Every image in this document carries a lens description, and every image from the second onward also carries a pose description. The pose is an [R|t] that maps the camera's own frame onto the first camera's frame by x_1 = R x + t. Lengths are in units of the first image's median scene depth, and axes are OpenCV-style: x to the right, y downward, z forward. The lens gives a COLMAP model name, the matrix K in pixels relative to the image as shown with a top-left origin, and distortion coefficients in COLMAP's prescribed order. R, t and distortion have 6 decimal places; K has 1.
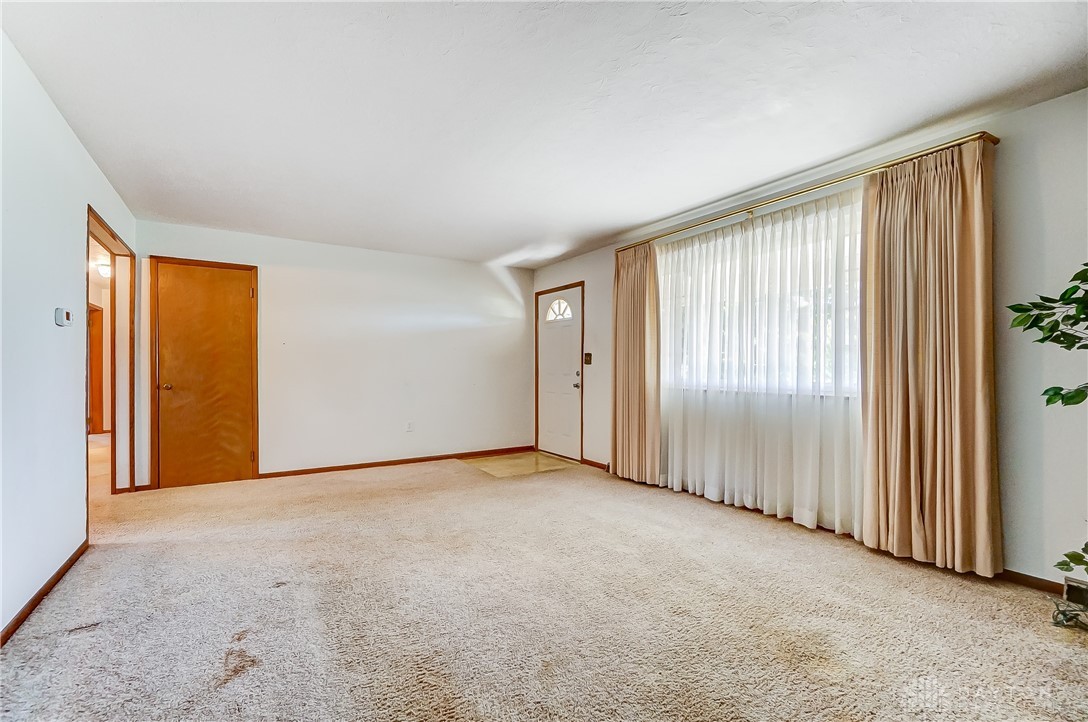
lens RADIAL K [[471.7, 0, 541.4], [0, 471.7, 366.6], [0, 0, 1]] dist [-0.003148, 0.001082]
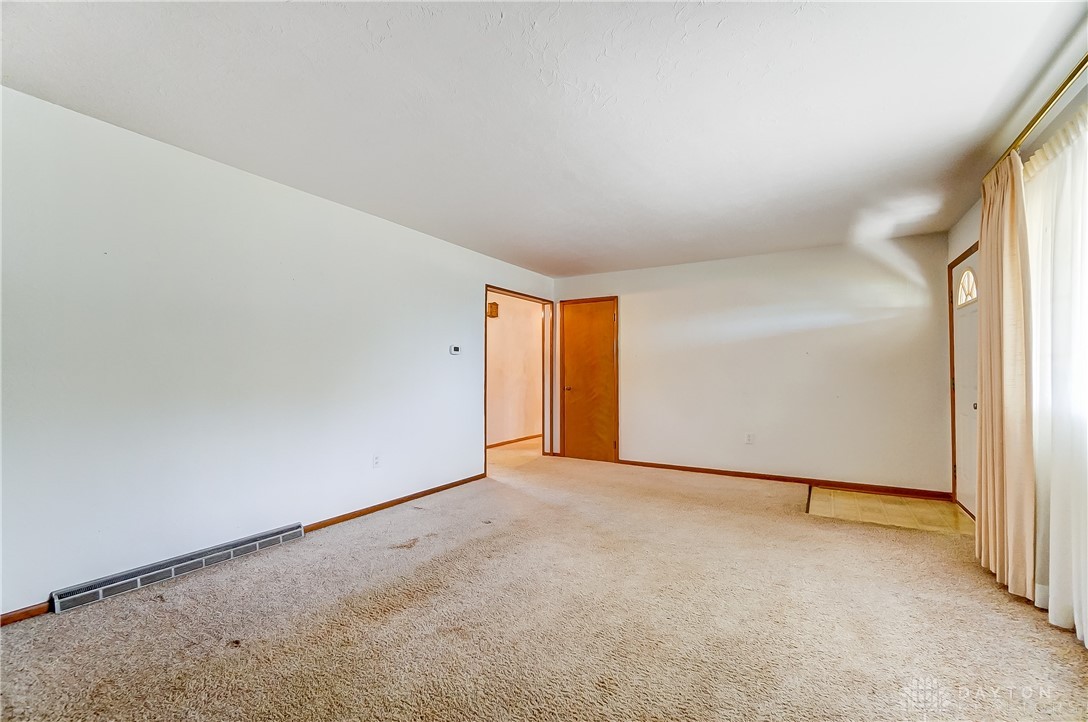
lens RADIAL K [[471.7, 0, 539.7], [0, 471.7, 364.6], [0, 0, 1]] dist [-0.003148, 0.001082]
pose [[0.442641, -0.016300, -0.896551, 0.488222], [0.001391, 0.999846, -0.017491, -0.006279], [0.896698, 0.006495, 0.442596, 0.271890]]
